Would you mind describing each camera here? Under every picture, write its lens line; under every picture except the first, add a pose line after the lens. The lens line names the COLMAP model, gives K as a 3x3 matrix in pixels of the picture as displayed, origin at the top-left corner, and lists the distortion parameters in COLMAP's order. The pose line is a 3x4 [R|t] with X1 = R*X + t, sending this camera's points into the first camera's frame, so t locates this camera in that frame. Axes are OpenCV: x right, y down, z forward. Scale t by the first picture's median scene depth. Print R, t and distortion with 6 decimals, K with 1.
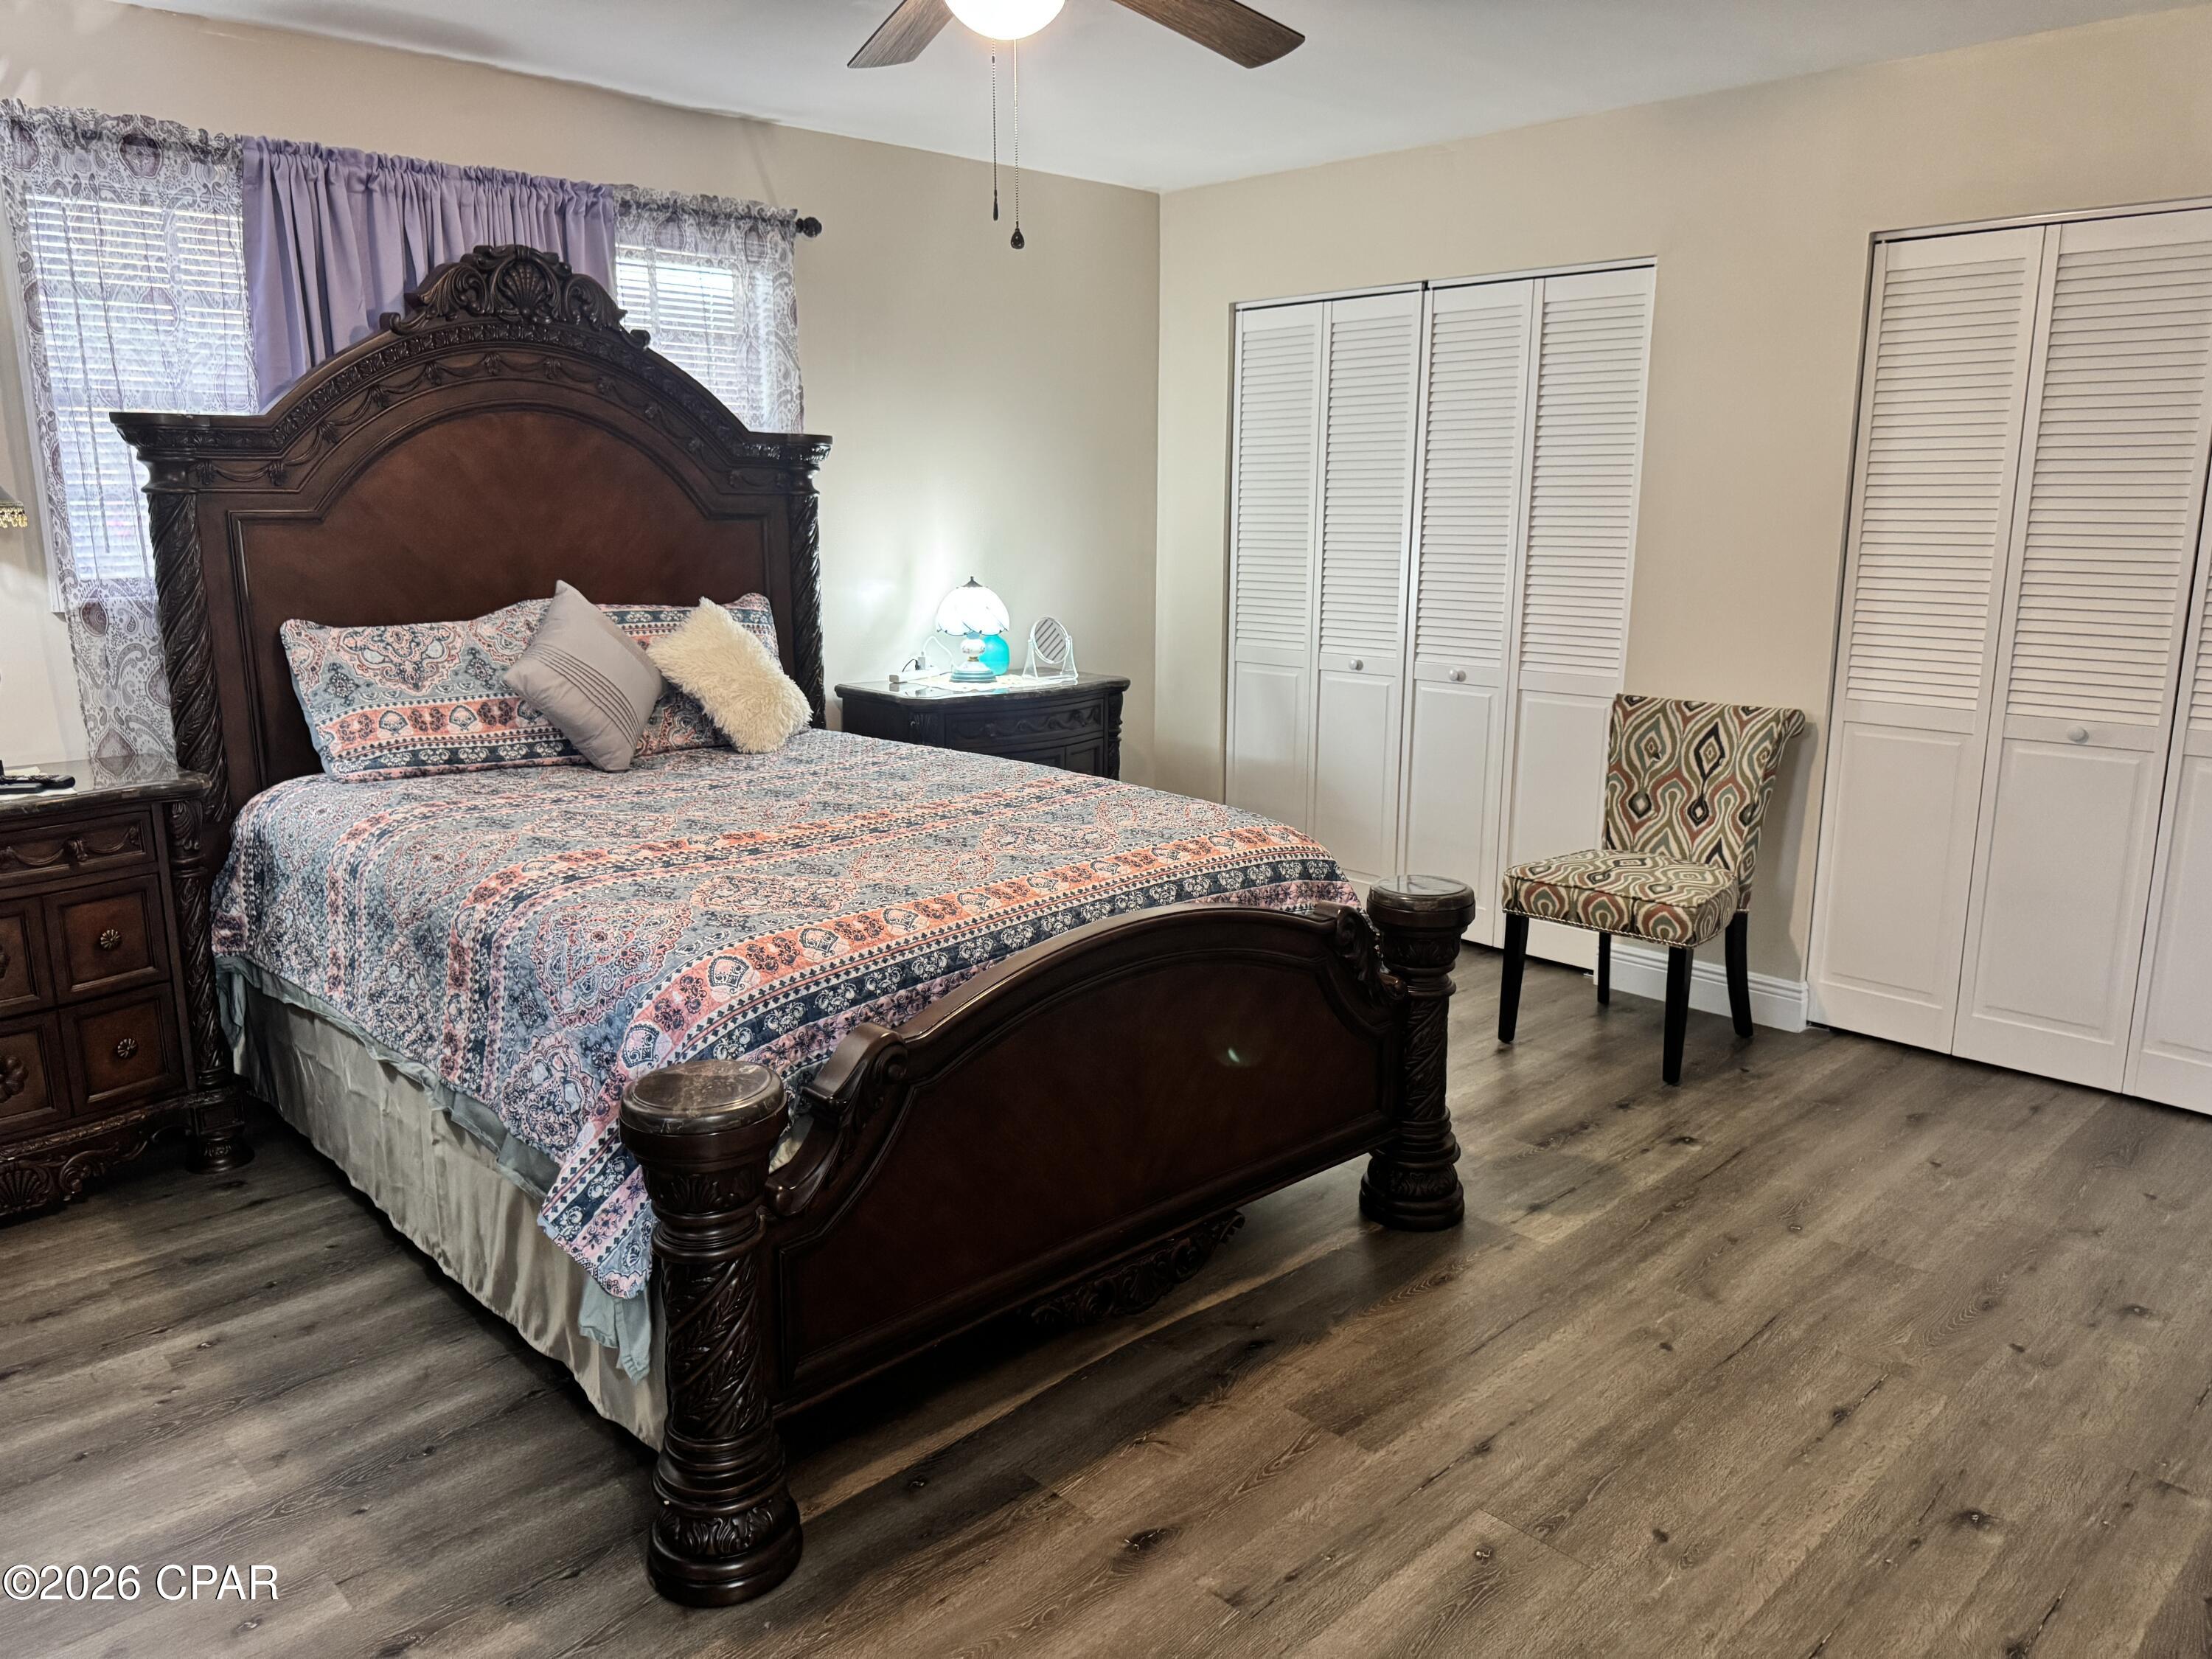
lens RADIAL K [[1532.0, 0, 1052.1], [0, 1532.0, 785.4], [0, 0, 1]] dist [0.136978, -0.211016]
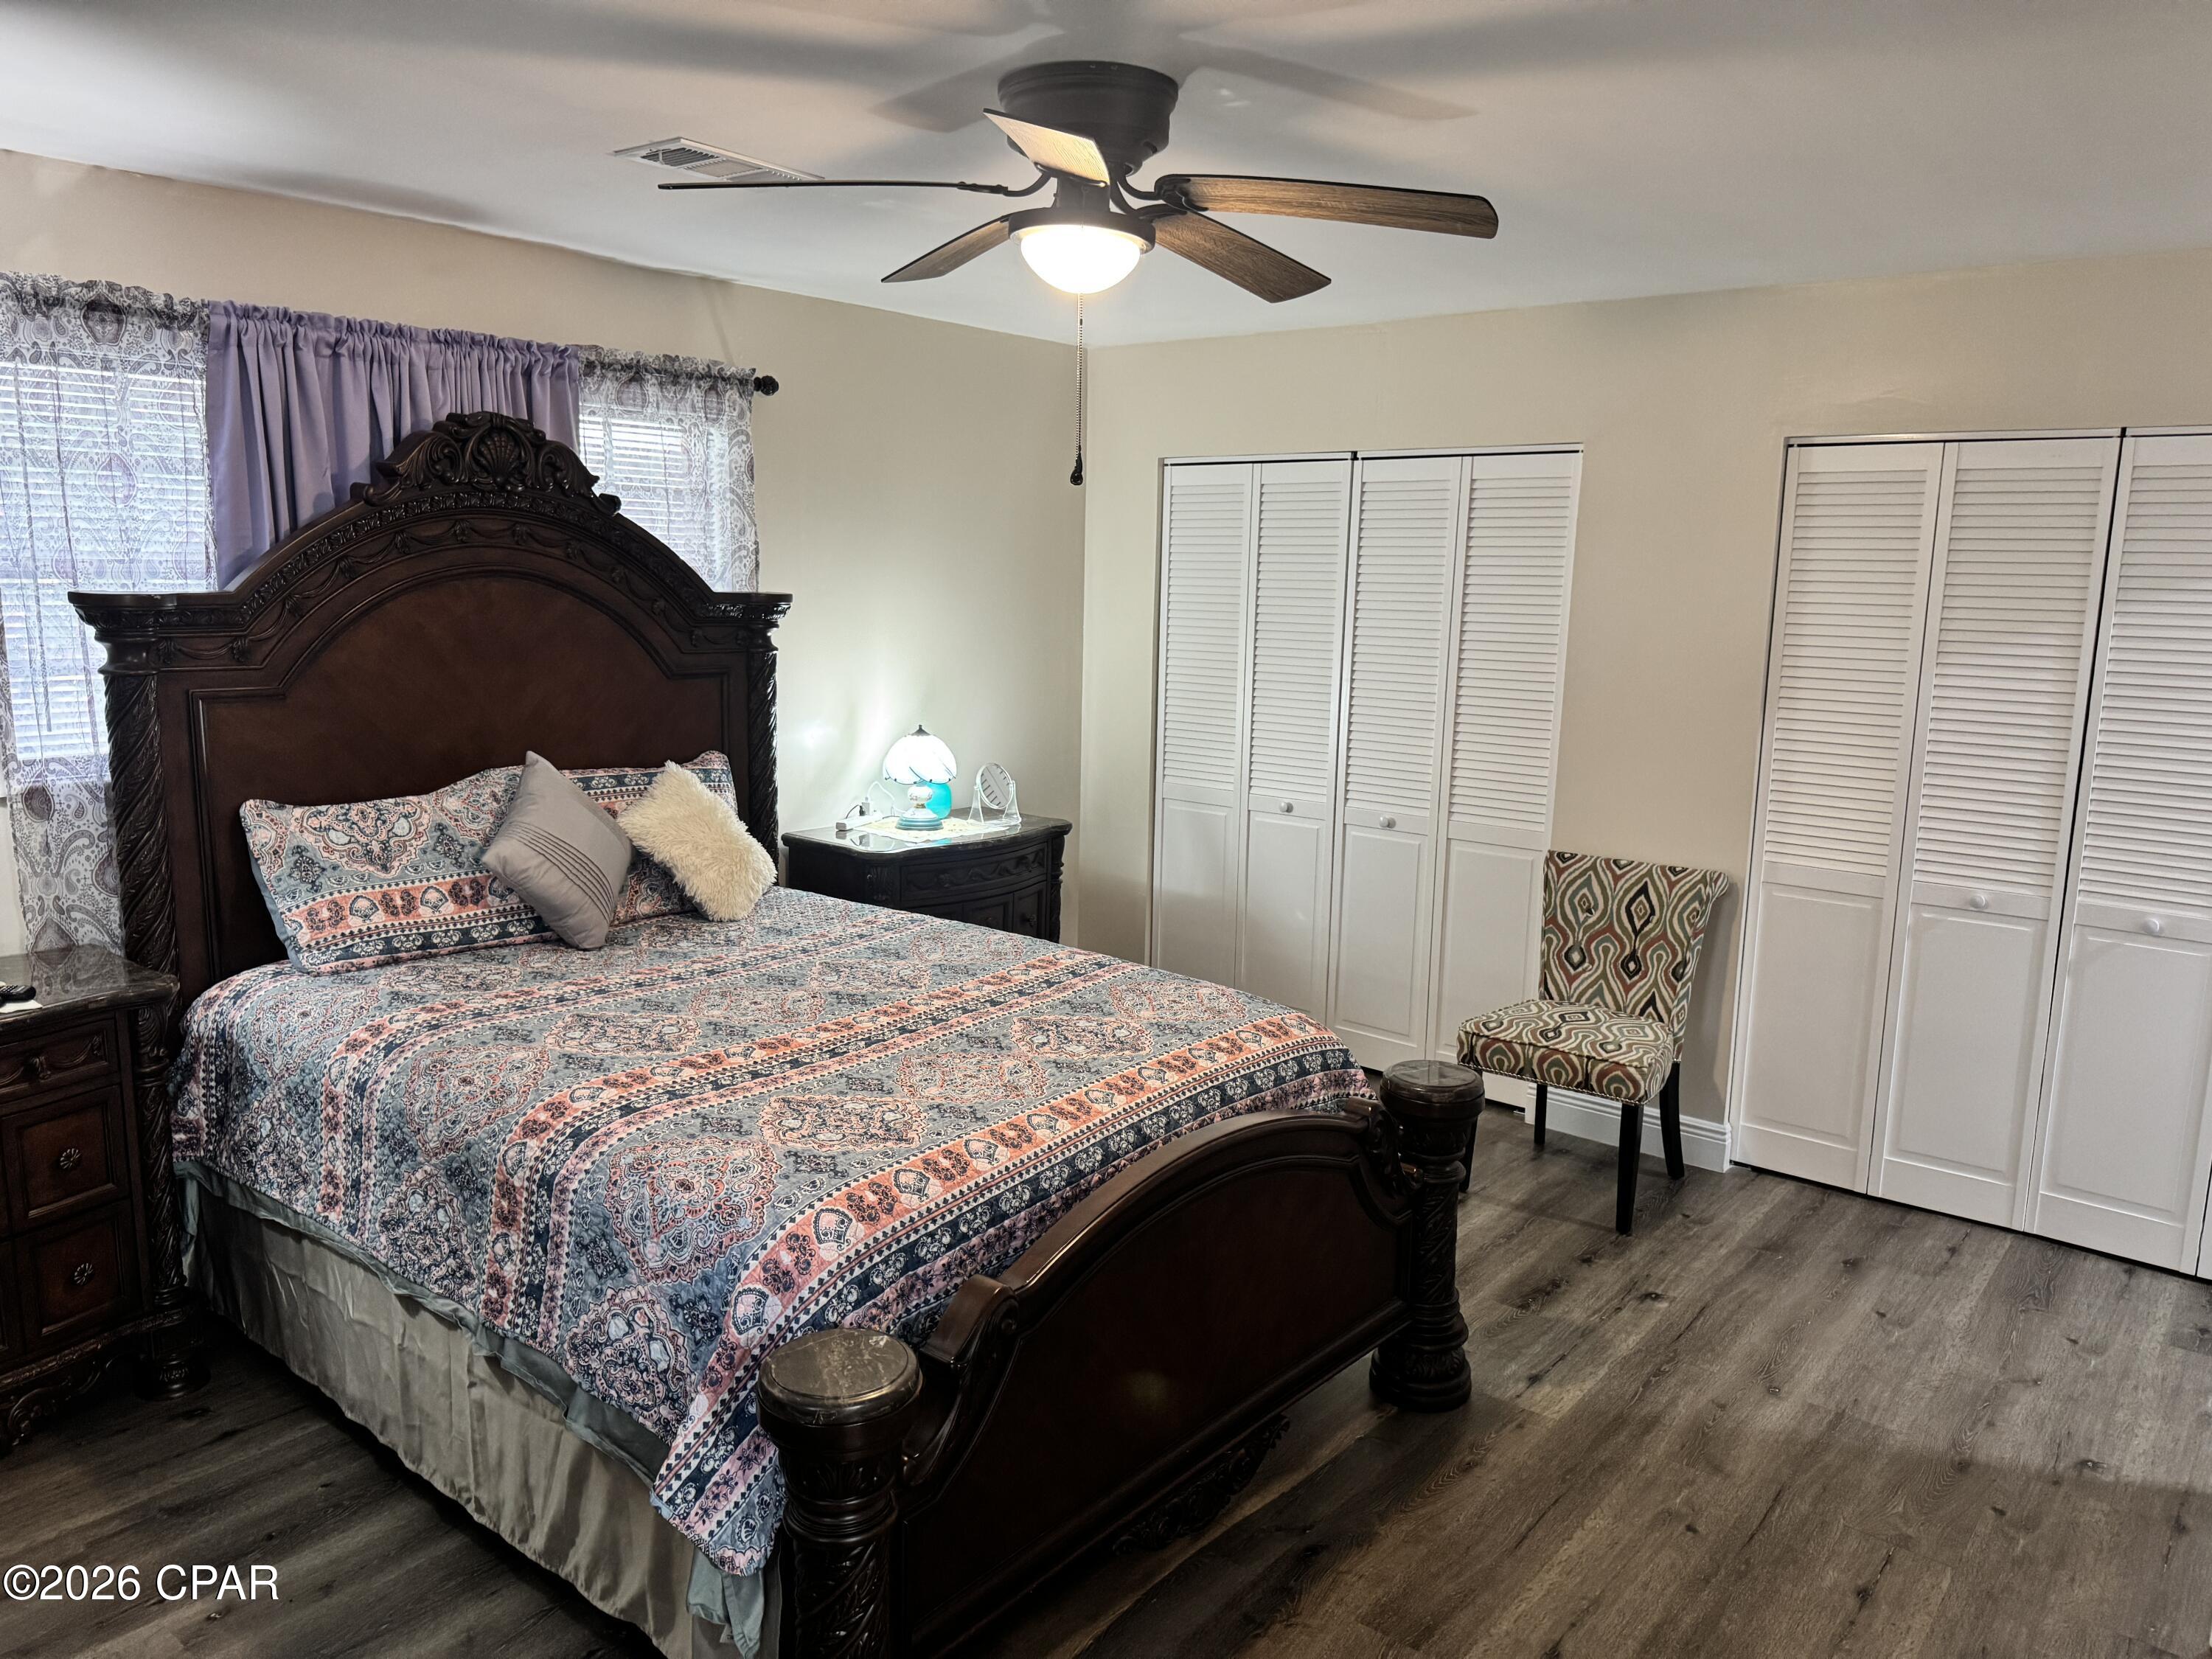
lens RADIAL K [[1531.9, 0, 1106.0], [0, 1531.9, 829.5], [0, 0, 1]] dist [0.083642, -0.097984]
pose [[0.992473, -0.002022, 0.122450, -0.089492], [0.006023, 0.999459, -0.032320, -0.056916], [-0.122318, 0.032814, 0.991948, -0.004964]]
